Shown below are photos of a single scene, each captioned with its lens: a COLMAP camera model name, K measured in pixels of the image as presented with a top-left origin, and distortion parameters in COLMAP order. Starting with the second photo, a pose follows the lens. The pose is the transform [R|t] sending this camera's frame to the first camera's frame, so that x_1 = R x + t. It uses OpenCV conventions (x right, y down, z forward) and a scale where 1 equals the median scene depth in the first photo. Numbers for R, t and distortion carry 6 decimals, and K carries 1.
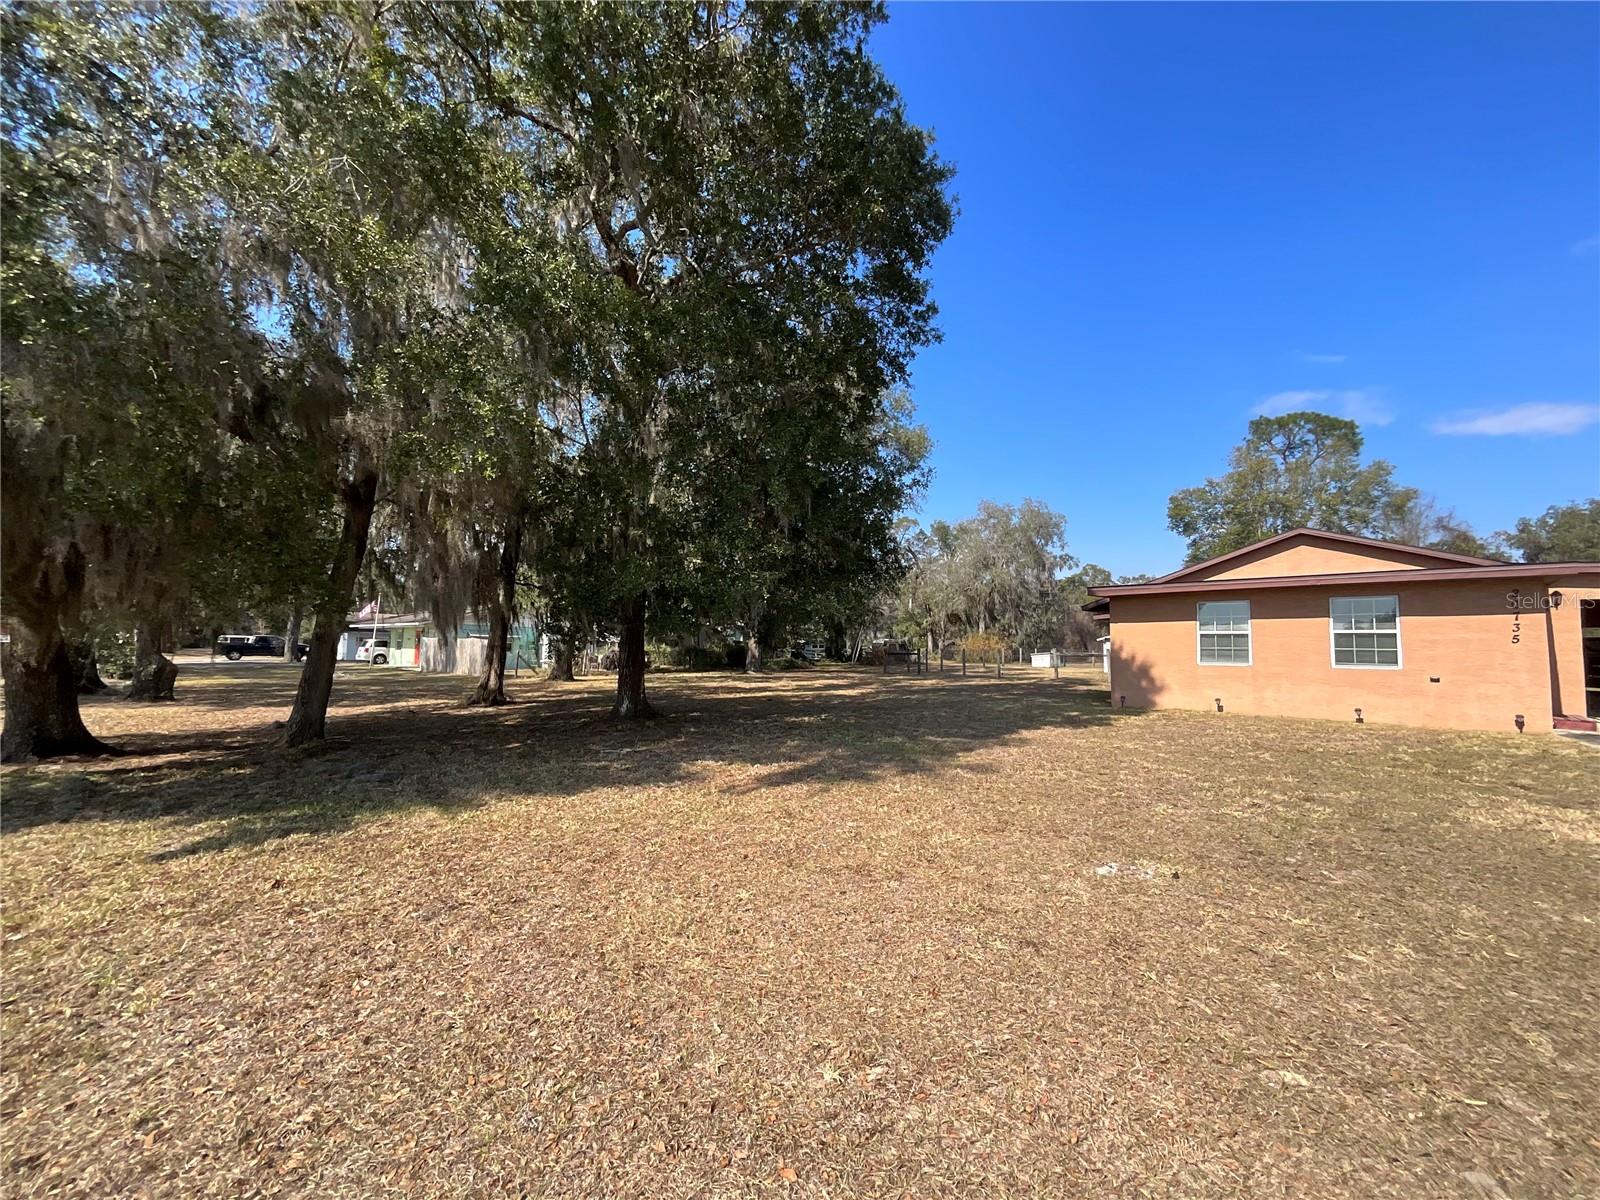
lens RADIAL K [[654.6, 0, 796.1], [0, 654.6, 601.1], [0, 0, 1]] dist [0.001514, -0.000209]
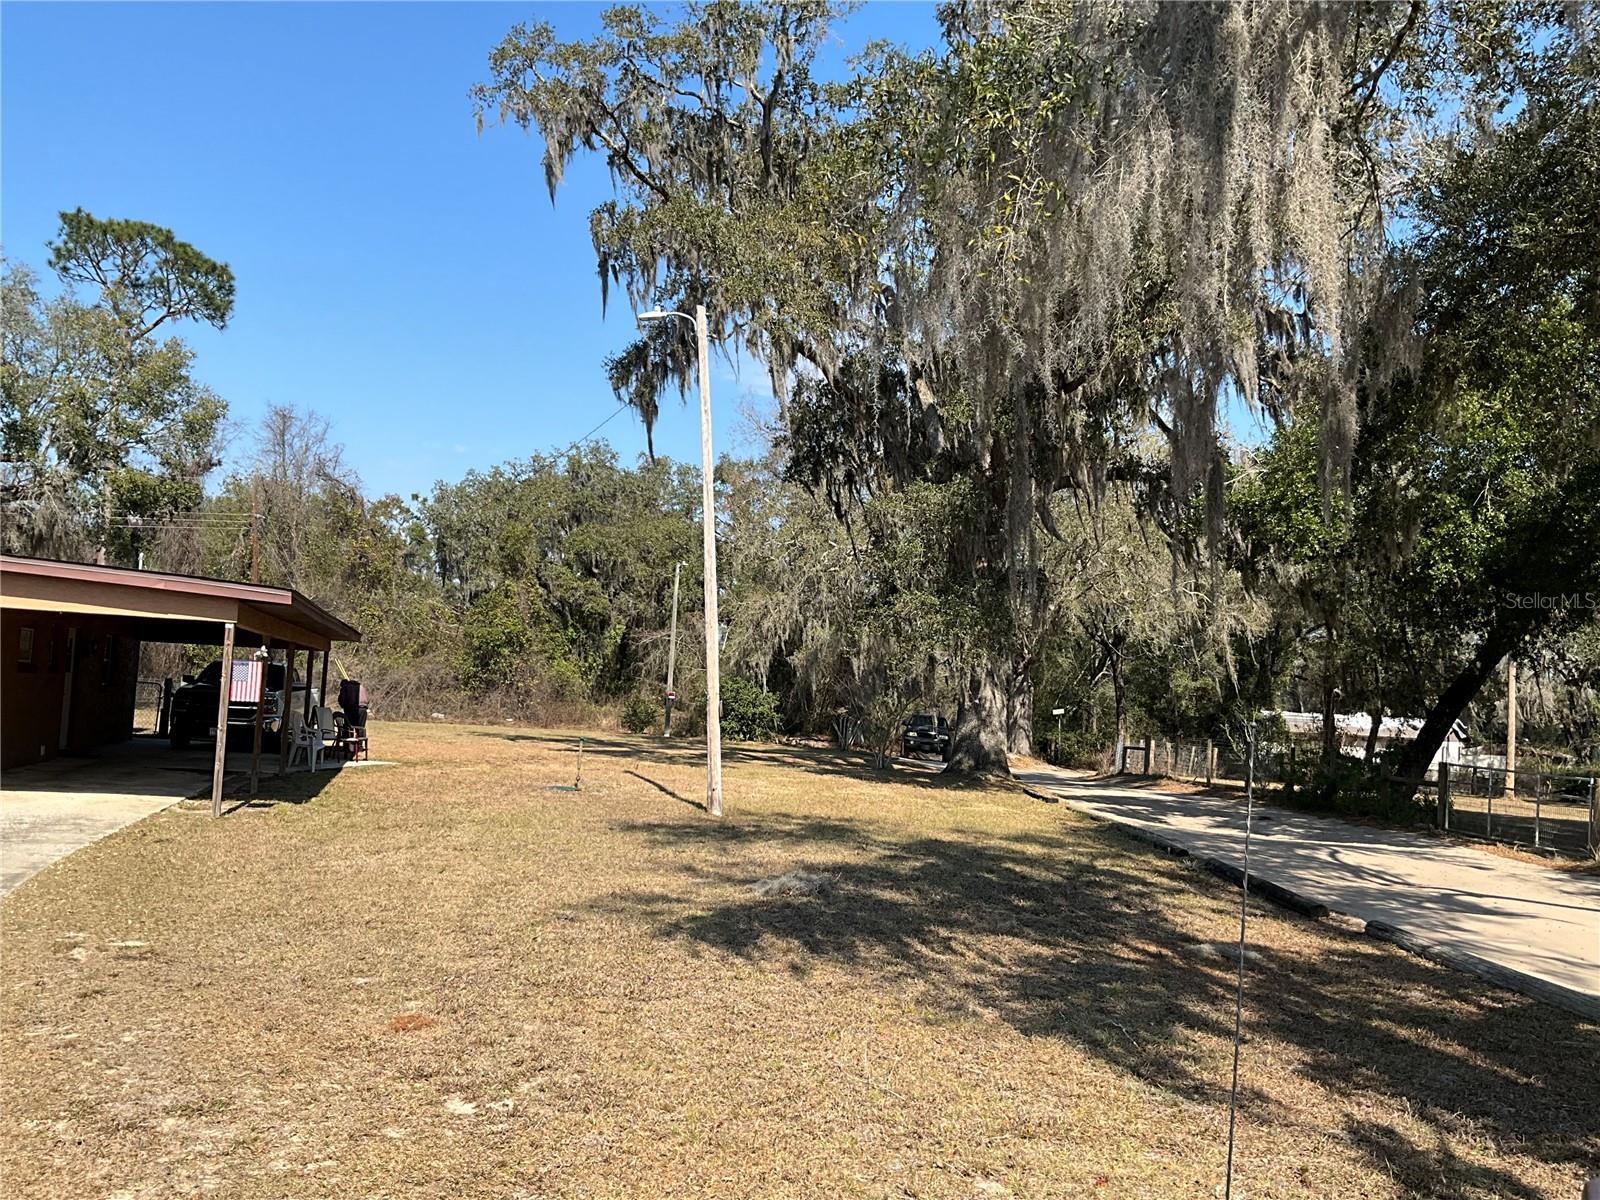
lens RADIAL K [[1382.5, 0, 804.0], [0, 1382.5, 610.1], [0, 0, 1]] dist [0.084289, -0.146743]
pose [[0.530286, 0.065175, 0.845310, 0.479297], [-0.100300, 0.994862, -0.013784, -0.053685], [-0.841865, -0.077475, 0.534099, -0.368846]]
